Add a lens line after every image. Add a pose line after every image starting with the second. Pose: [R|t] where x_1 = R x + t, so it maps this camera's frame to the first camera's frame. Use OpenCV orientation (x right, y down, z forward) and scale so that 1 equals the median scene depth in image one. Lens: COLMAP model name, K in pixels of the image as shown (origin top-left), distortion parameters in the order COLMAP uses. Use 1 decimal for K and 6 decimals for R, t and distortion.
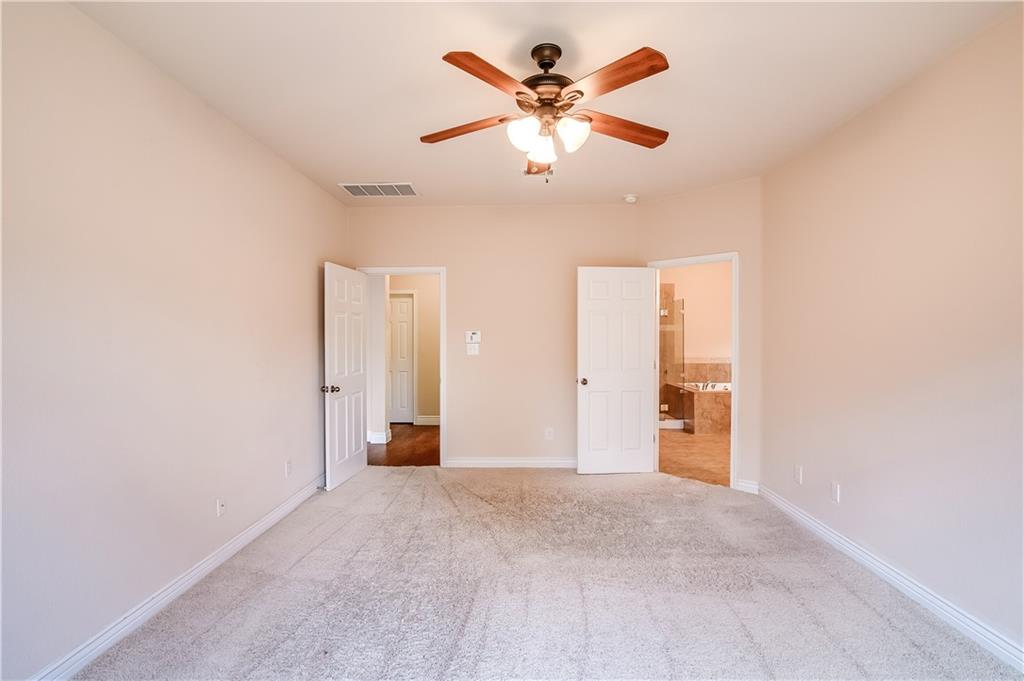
lens RADIAL K [[470.5, 0, 514.9], [0, 470.5, 344.7], [0, 0, 1]] dist [-0.038434, 0.007749]
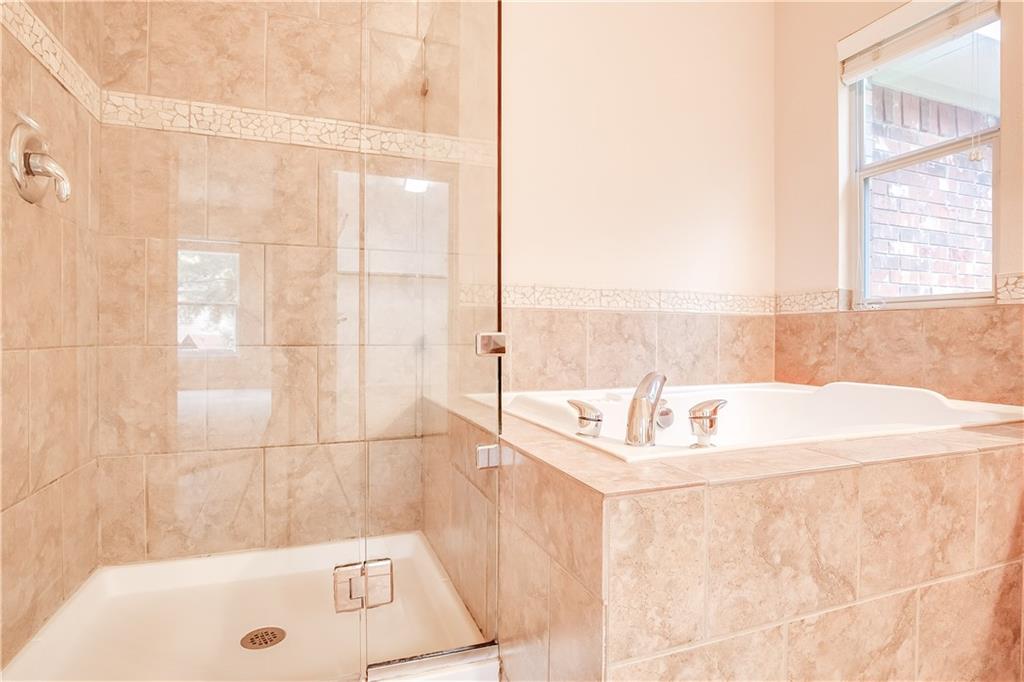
lens RADIAL K [[470.5, 0, 514.9], [0, 470.5, 345.2], [0, 0, 1]] dist [-0.038434, 0.007749]
pose [[0.924851, 0.004784, 0.380300, 0.320048], [-0.002956, 0.999981, -0.005391, 0.069010], [-0.380319, 0.003862, 0.924847, 0.893632]]
